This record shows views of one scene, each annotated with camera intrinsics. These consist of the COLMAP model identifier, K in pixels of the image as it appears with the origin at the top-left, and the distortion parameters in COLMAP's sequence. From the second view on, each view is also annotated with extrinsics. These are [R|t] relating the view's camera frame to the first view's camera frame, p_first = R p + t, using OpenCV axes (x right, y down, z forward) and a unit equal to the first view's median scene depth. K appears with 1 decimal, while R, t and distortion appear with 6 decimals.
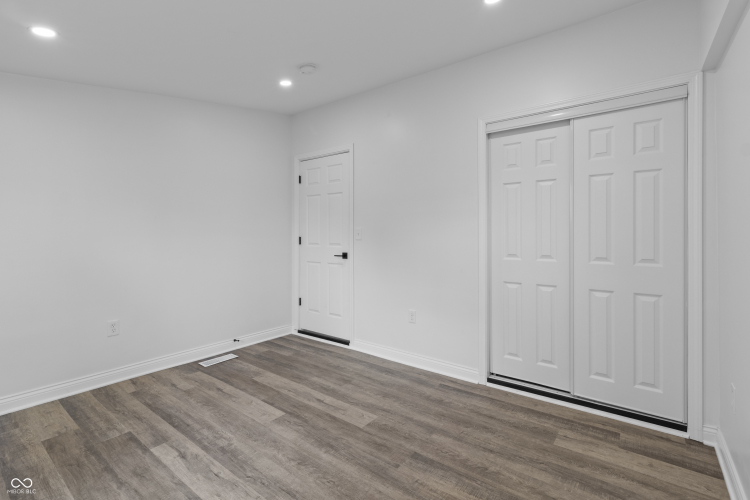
lens RADIAL K [[347.2, 0, 374.6], [0, 347.2, 235.7], [0, 0, 1]] dist [0.001000, 0.000069]
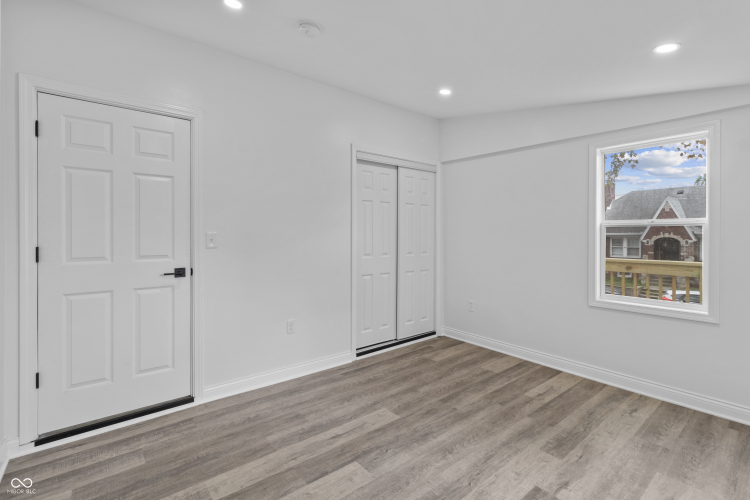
lens RADIAL K [[347.2, 0, 374.6], [0, 347.2, 235.7], [0, 0, 1]] dist [0.001000, 0.000069]
pose [[0.226430, 0.001520, 0.974026, -1.004108], [0.006158, 0.999977, -0.002992, -0.013755], [-0.974008, 0.006676, 0.226415, 0.742463]]
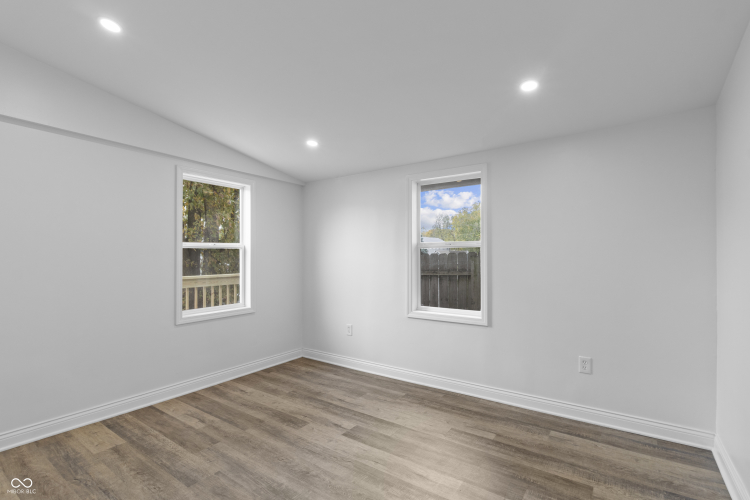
lens RADIAL K [[352.3, 0, 386.1], [0, 352.3, 250.6], [0, 0, 1]] dist [-0.000894, -0.000305]
pose [[-0.998131, 0.003079, -0.061027, -0.301162], [0.002992, 0.999994, 0.001520, -0.031884], [0.061031, 0.001335, -0.998135, 1.604459]]
